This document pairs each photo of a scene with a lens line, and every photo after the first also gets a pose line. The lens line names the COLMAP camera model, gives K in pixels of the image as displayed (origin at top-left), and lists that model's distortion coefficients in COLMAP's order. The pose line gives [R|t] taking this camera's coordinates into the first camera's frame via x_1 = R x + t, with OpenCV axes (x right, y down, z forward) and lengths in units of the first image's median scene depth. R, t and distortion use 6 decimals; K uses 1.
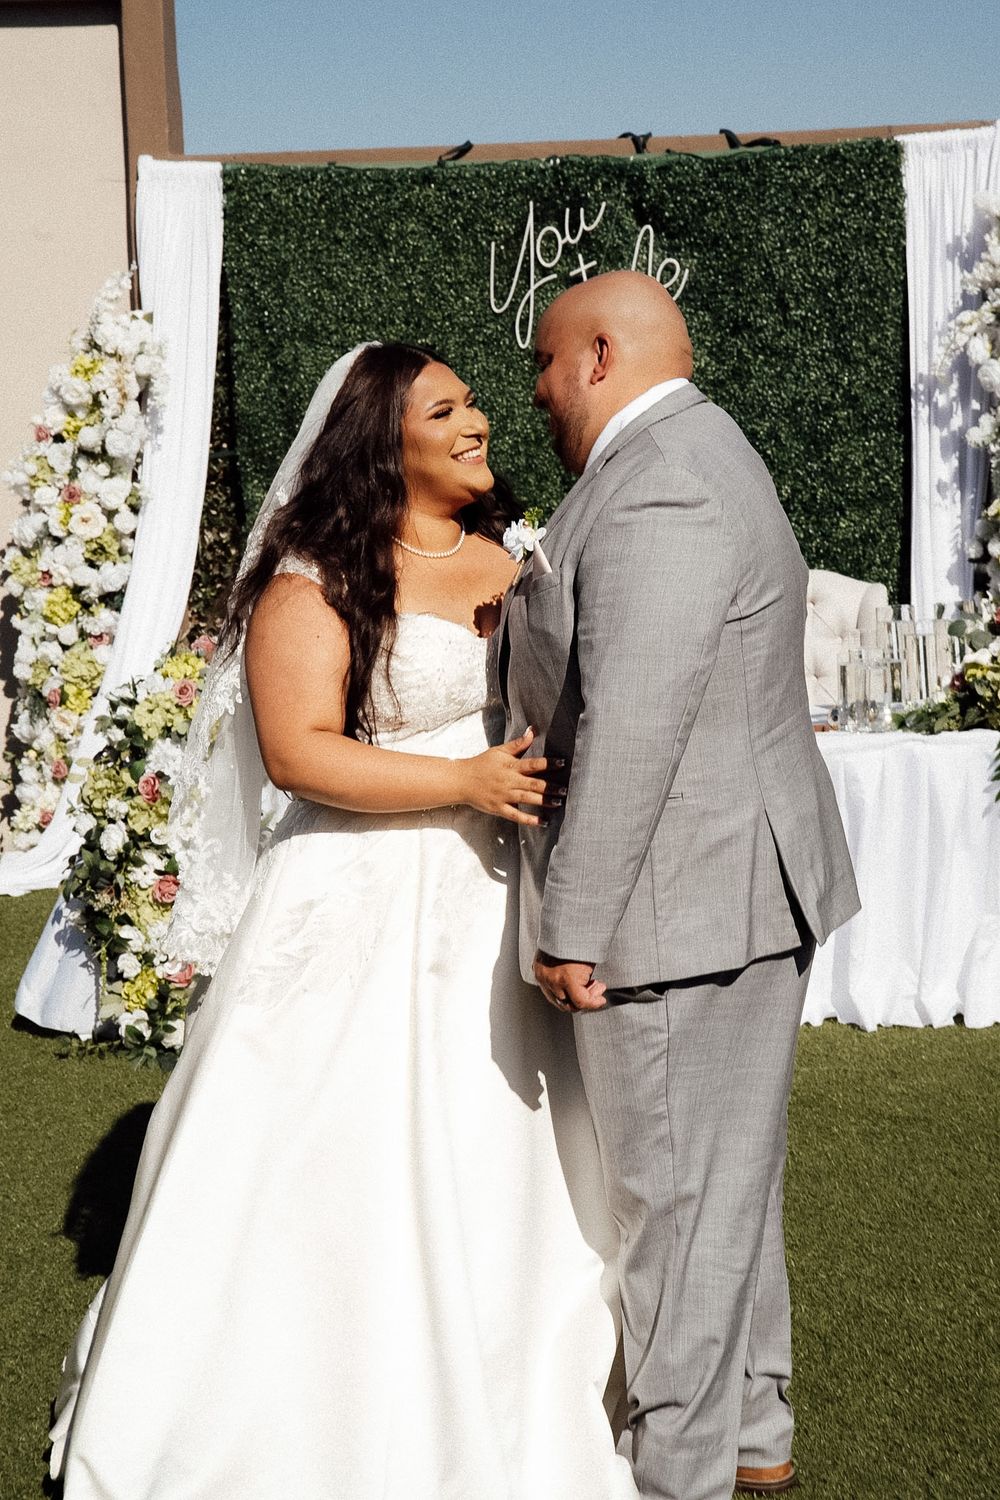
lens RADIAL K [[3033.0, 0, 500.3], [0, 3033.0, 750.9], [0, 0, 1]] dist [0.250108, 0.000000]
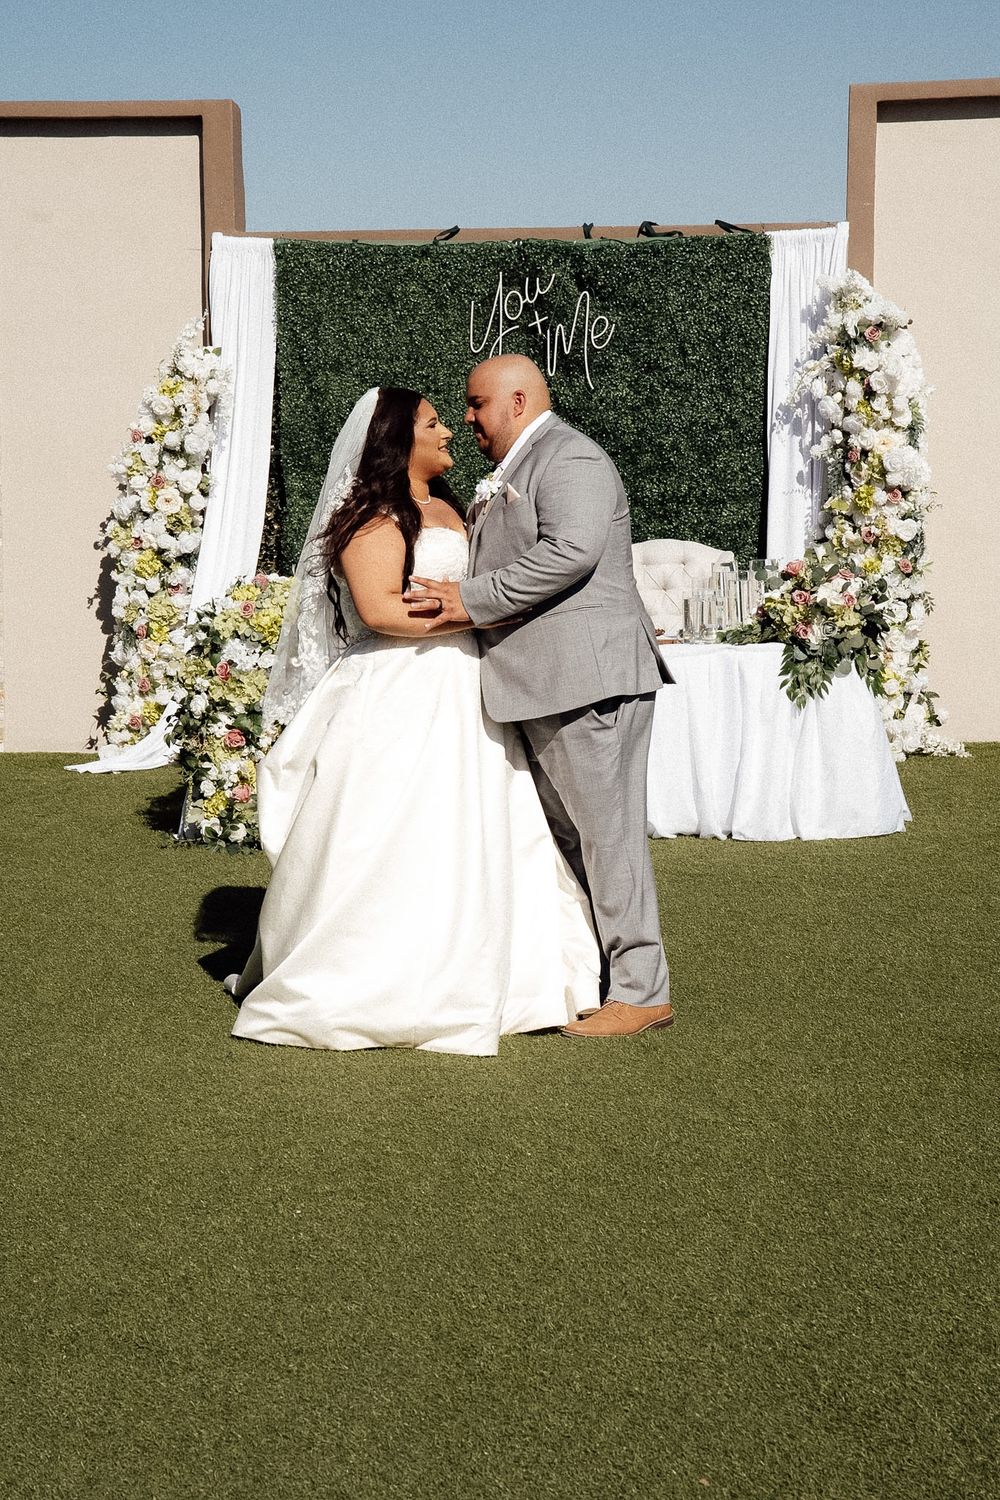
lens RADIAL K [[3033.0, 0, 498.6], [0, 3033.0, 751.5], [0, 0, 1]] dist [0.250108, 0.000000]
pose [[0.999784, 0.019391, -0.007469, 0.023439], [-0.019423, 0.999802, -0.004225, 0.039392], [0.007386, 0.004369, 0.999963, -0.357596]]
